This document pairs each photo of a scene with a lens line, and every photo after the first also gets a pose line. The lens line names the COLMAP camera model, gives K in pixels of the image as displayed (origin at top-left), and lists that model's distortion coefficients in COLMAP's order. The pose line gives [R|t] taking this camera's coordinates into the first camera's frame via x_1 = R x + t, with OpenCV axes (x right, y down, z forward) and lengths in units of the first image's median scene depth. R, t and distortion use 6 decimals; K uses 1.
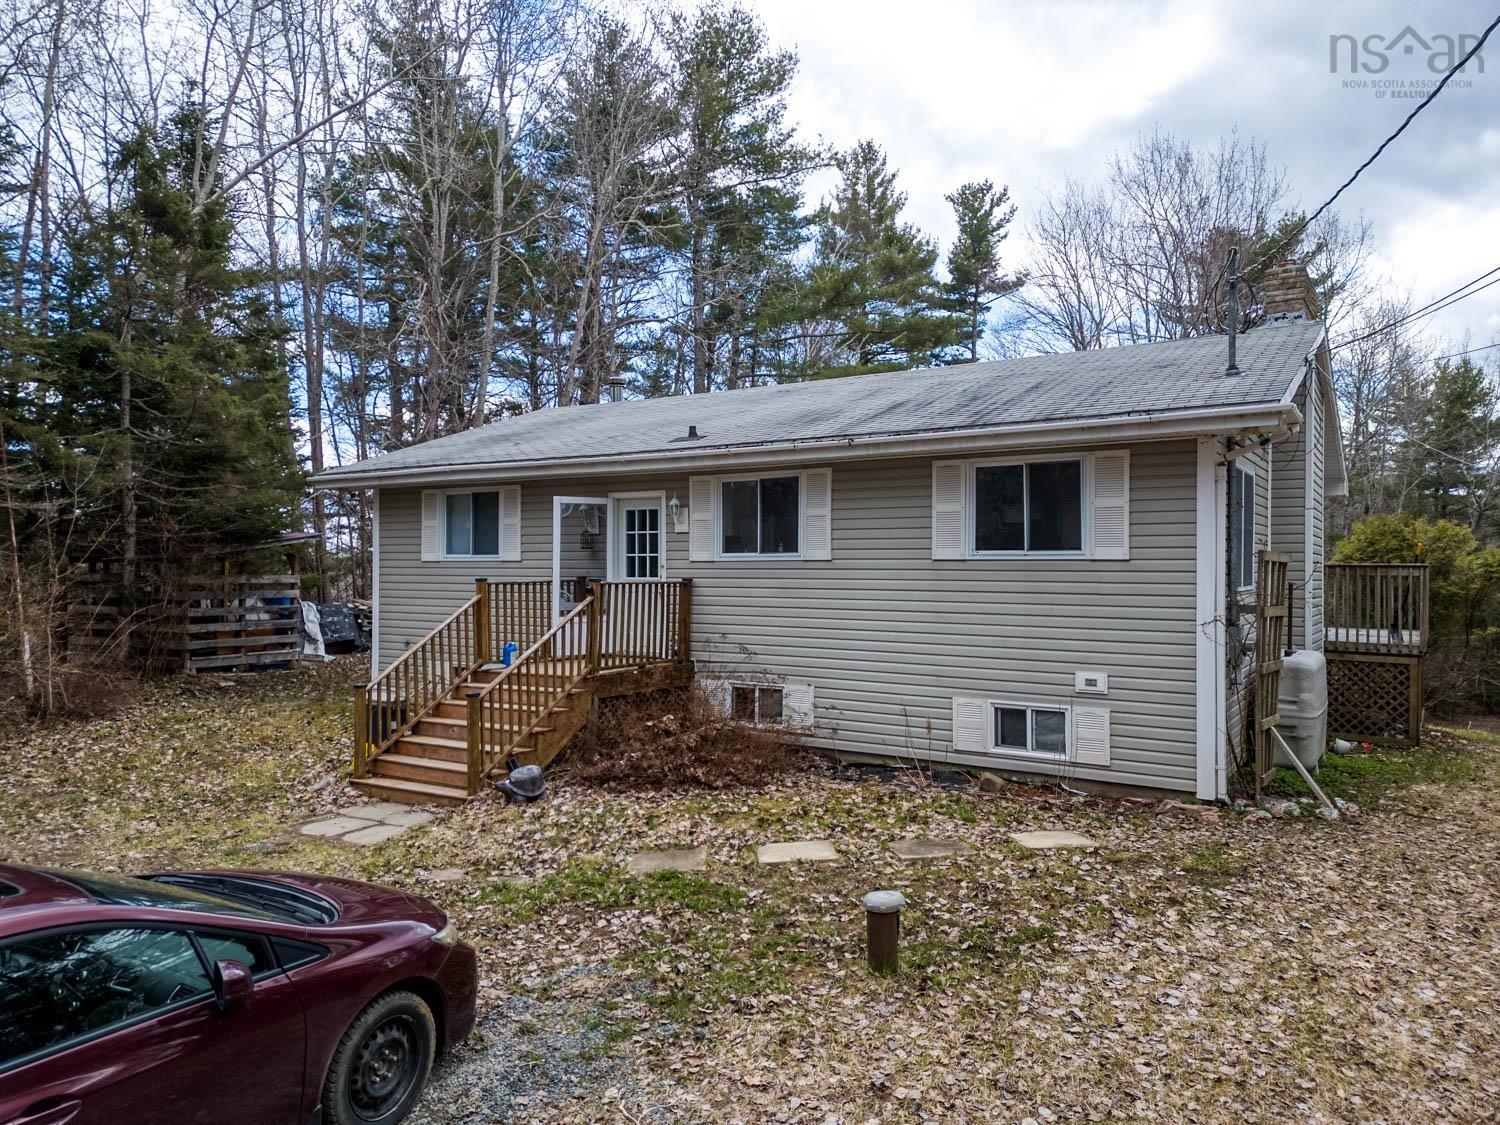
lens RADIAL K [[1056.9, 0, 749.5], [0, 1056.9, 564.0], [0, 0, 1]] dist [0.072308, -0.060736]
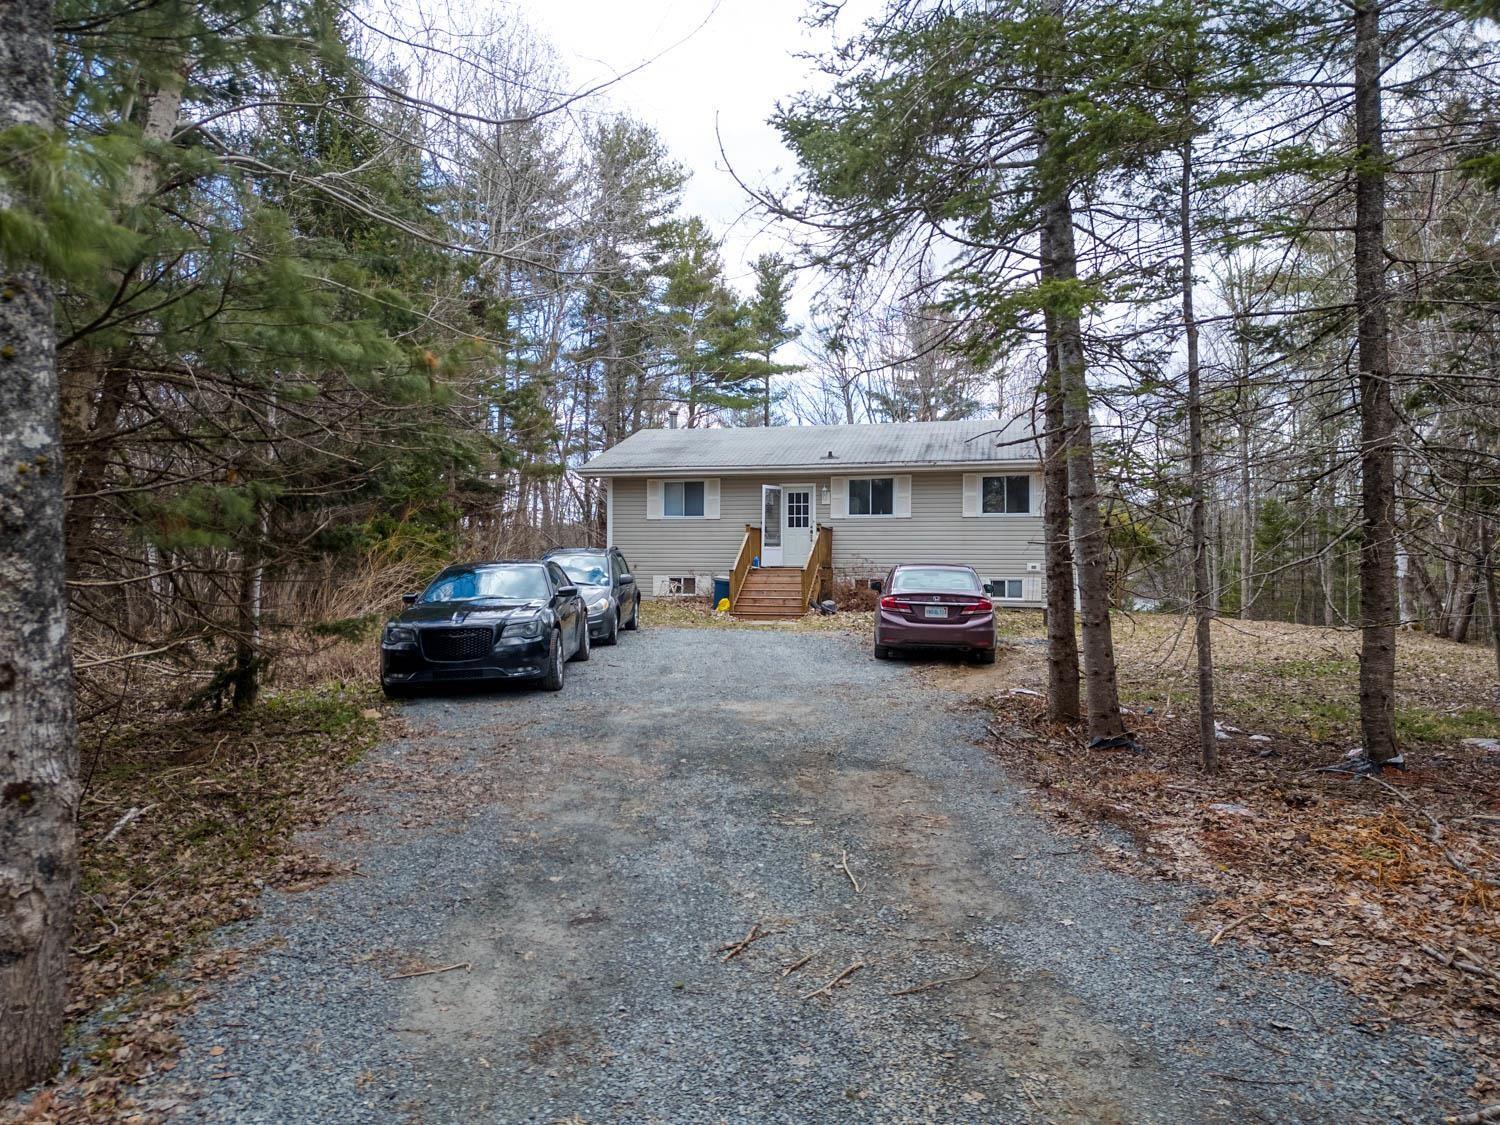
lens RADIAL K [[1056.9, 0, 750.7], [0, 1056.9, 564.0], [0, 0, 1]] dist [0.072308, -0.060736]
pose [[0.948534, 0.004248, 0.316647, -0.824583], [-0.004352, 0.999990, -0.000379, 0.083882], [-0.316646, -0.001019, 0.948543, -0.850232]]
